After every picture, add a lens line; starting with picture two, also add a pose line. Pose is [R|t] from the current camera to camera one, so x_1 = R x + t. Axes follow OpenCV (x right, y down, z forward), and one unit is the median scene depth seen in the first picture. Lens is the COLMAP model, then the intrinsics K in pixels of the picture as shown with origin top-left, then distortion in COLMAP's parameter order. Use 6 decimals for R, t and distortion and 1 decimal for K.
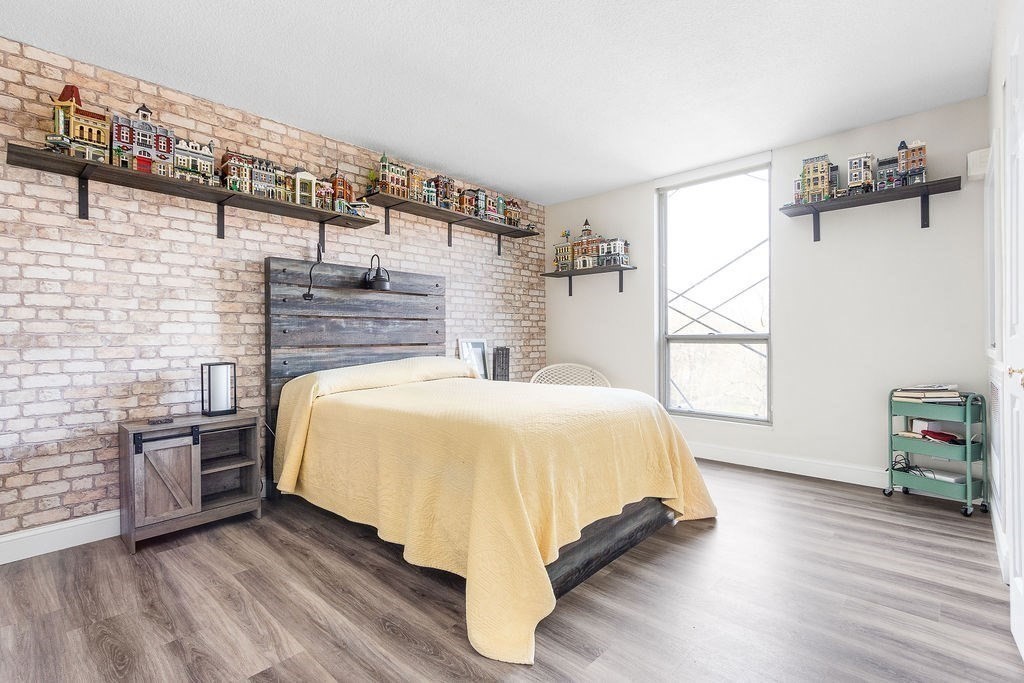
lens RADIAL K [[466.7, 0, 510.8], [0, 466.7, 342.0], [0, 0, 1]] dist [0.000710, -0.003177]
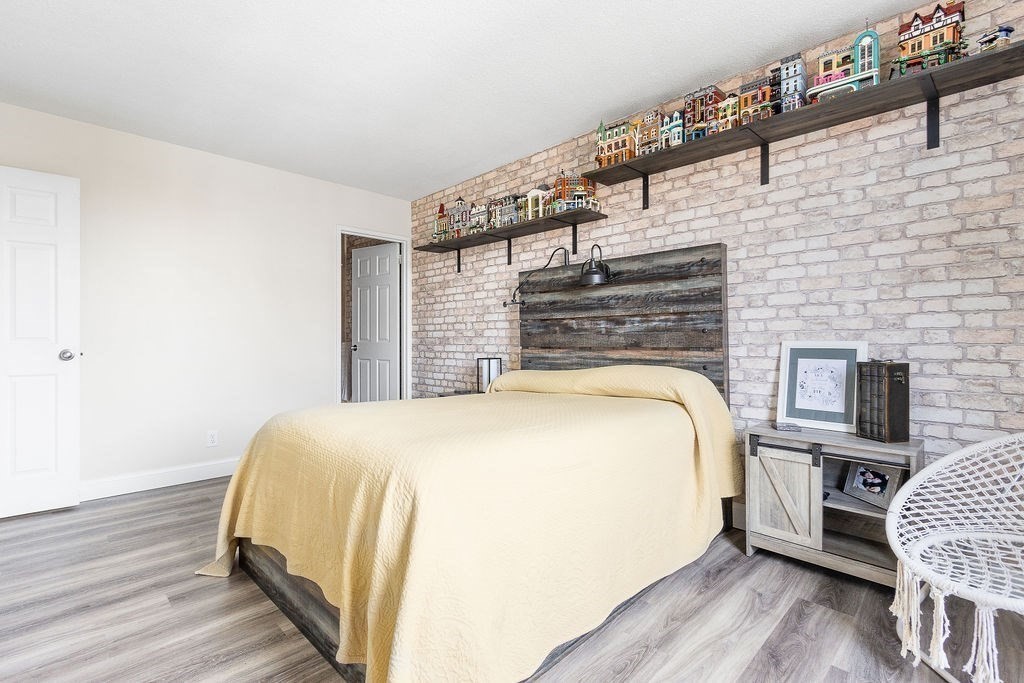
lens RADIAL K [[466.7, 0, 508.0], [0, 466.7, 338.2], [0, 0, 1]] dist [0.000710, -0.003177]
pose [[-0.046412, 0.012250, -0.998847, 0.625102], [0.003696, 0.999920, 0.012092, -0.024584], [0.998916, -0.003130, -0.046453, 0.923581]]
